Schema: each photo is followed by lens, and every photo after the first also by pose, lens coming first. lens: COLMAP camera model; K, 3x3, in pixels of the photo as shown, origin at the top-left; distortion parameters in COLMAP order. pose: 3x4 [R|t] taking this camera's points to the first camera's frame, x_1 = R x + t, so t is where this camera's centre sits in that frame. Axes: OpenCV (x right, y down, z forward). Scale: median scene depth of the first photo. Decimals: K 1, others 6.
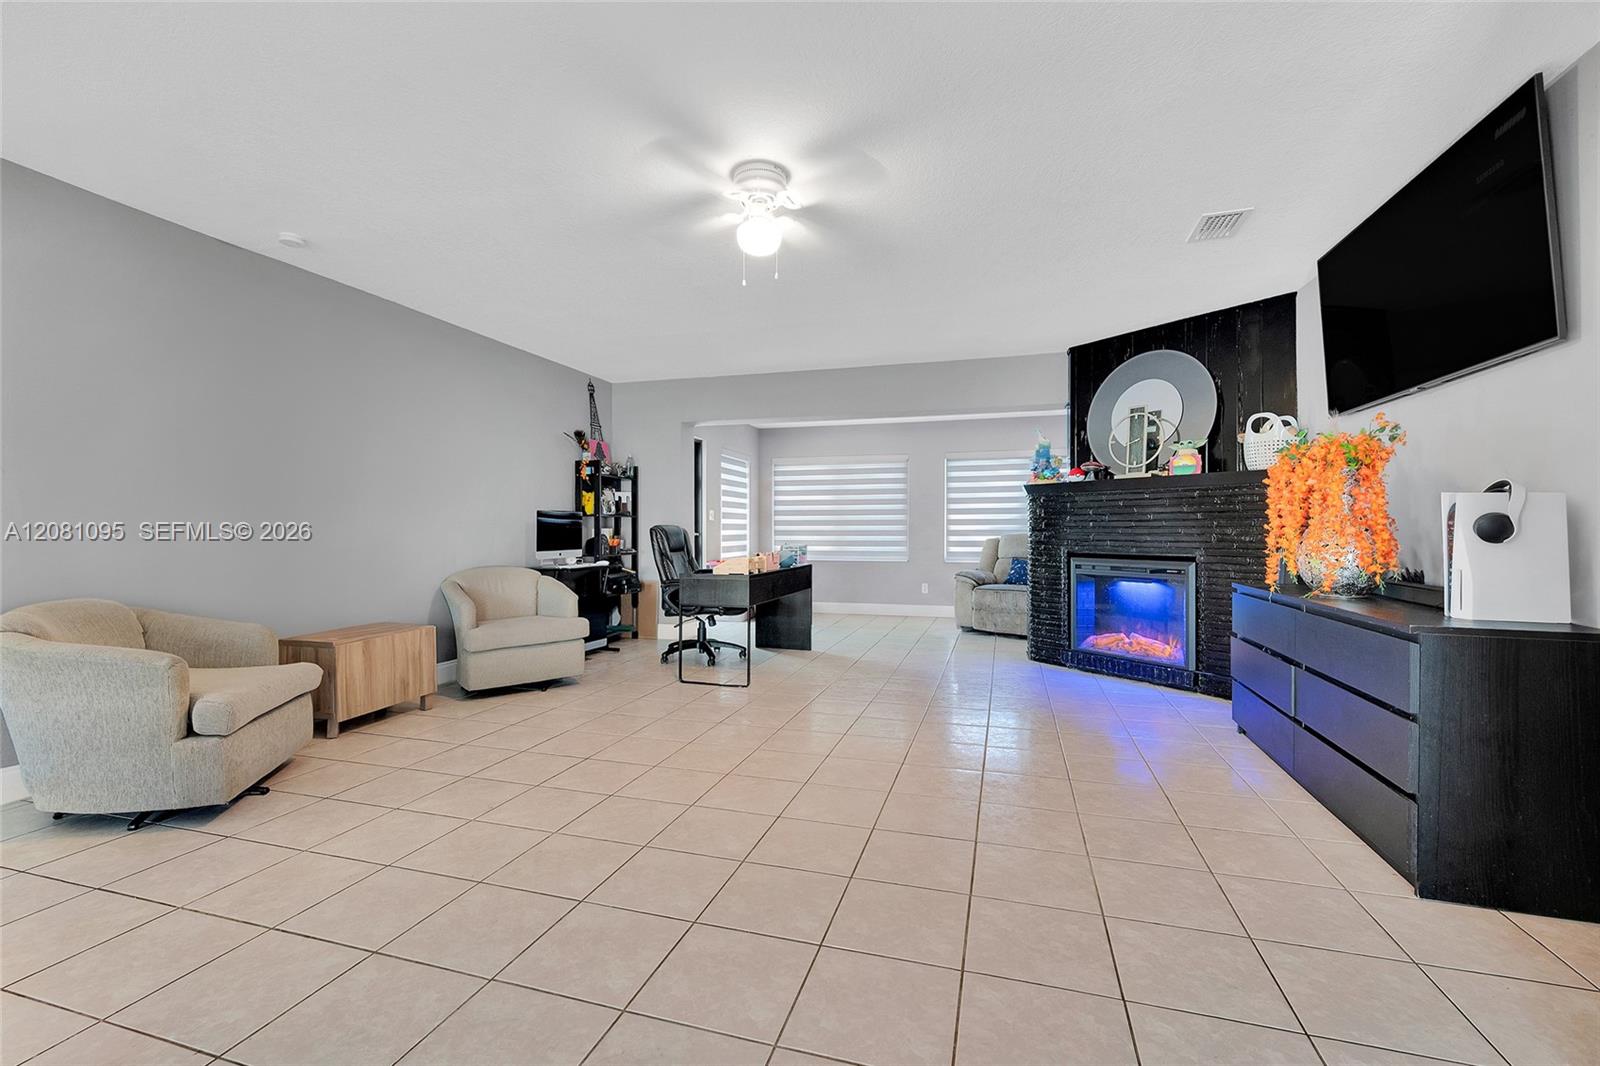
lens RADIAL K [[670.4, 0, 800.0], [0, 670.4, 533.0], [0, 0, 1]] dist [-0.000879, -0.000074]
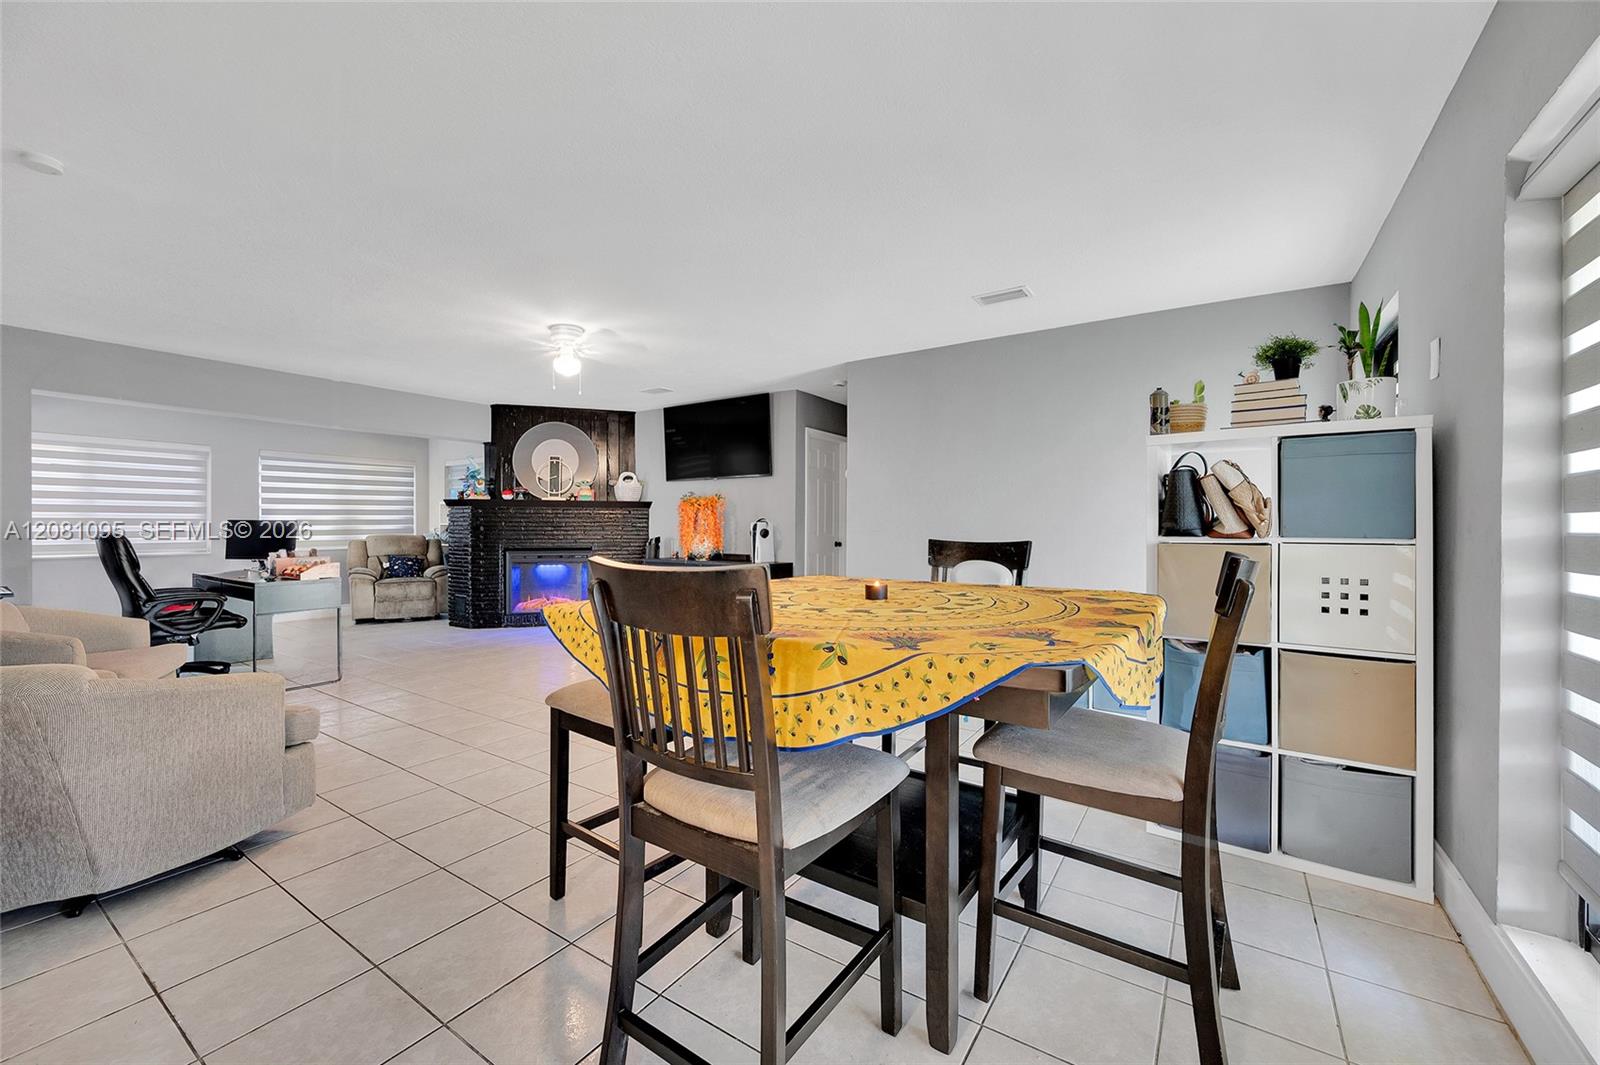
lens RADIAL K [[655.1, 0, 797.5], [0, 655.1, 548.2], [0, 0, 1]] dist [-0.000526, -0.000025]
pose [[0.301836, -0.037368, 0.952627, -0.775080], [0.004000, 0.999272, 0.037930, -0.022171], [-0.953351, -0.007638, 0.301766, -0.033780]]
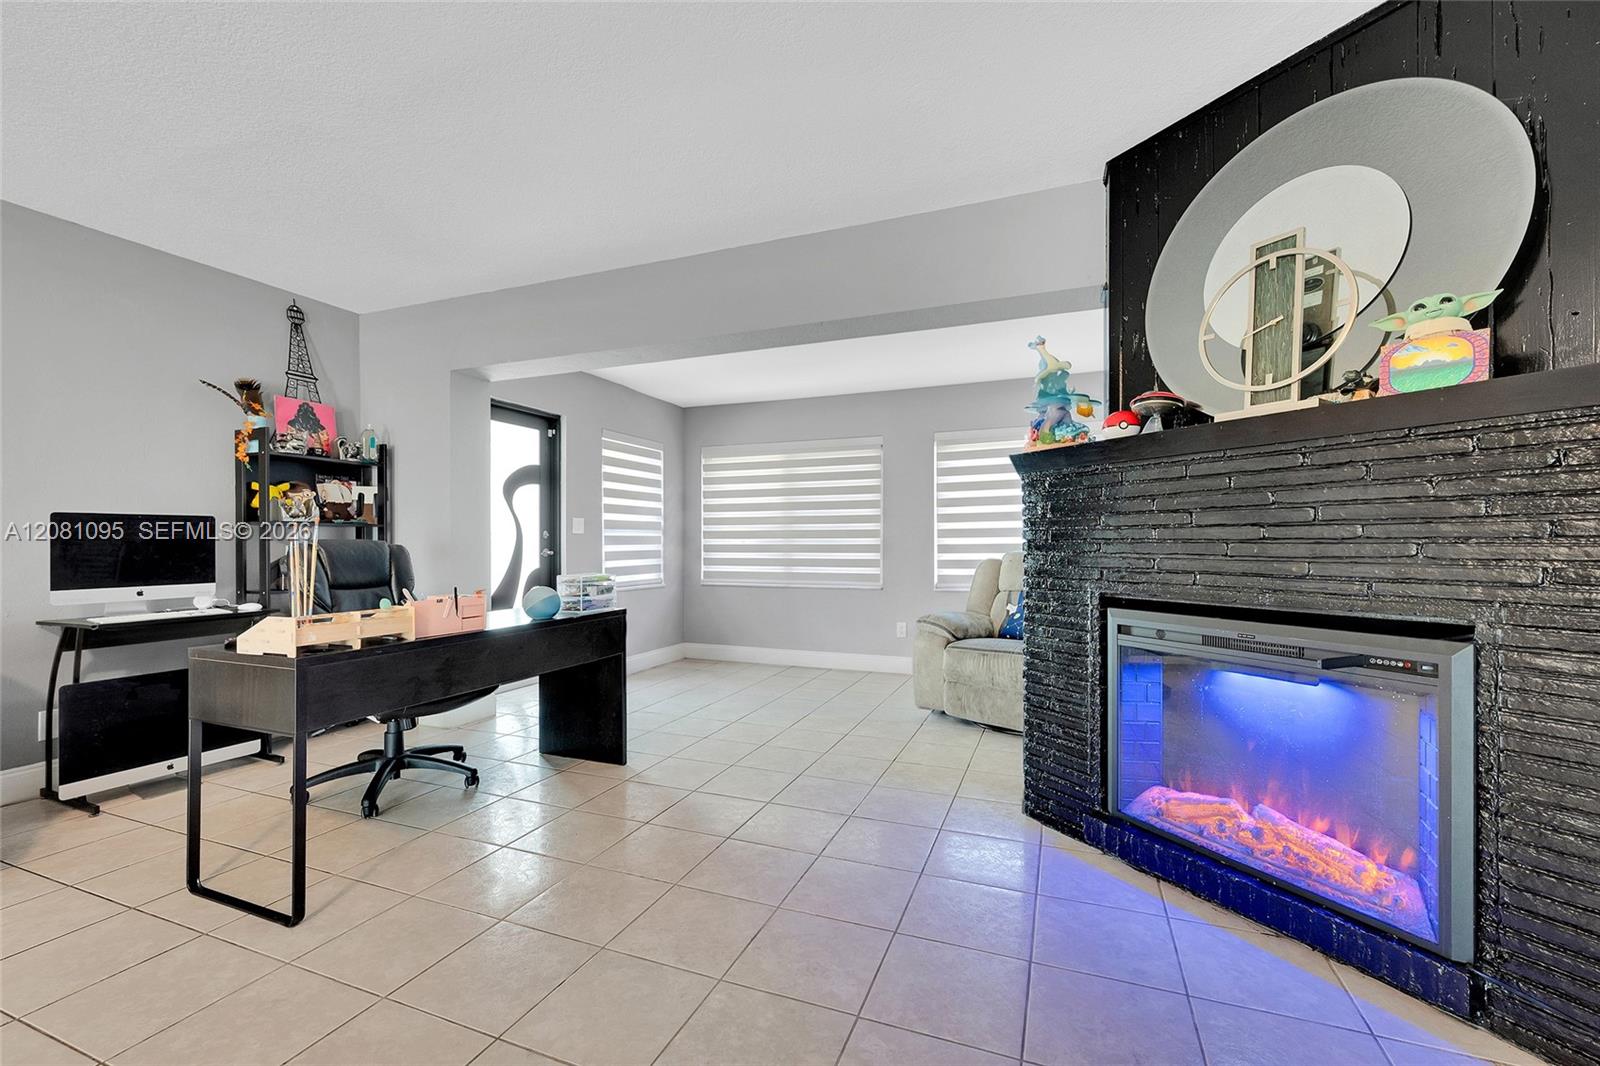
lens RADIAL K [[655.1, 0, 797.5], [0, 655.1, 548.7], [0, 0, 1]] dist [-0.000526, -0.000025]
pose [[0.995312, -0.002279, -0.096692, 0.241690], [0.002667, 0.999989, 0.003878, -0.005680], [0.096682, -0.004118, 0.995307, 0.547110]]
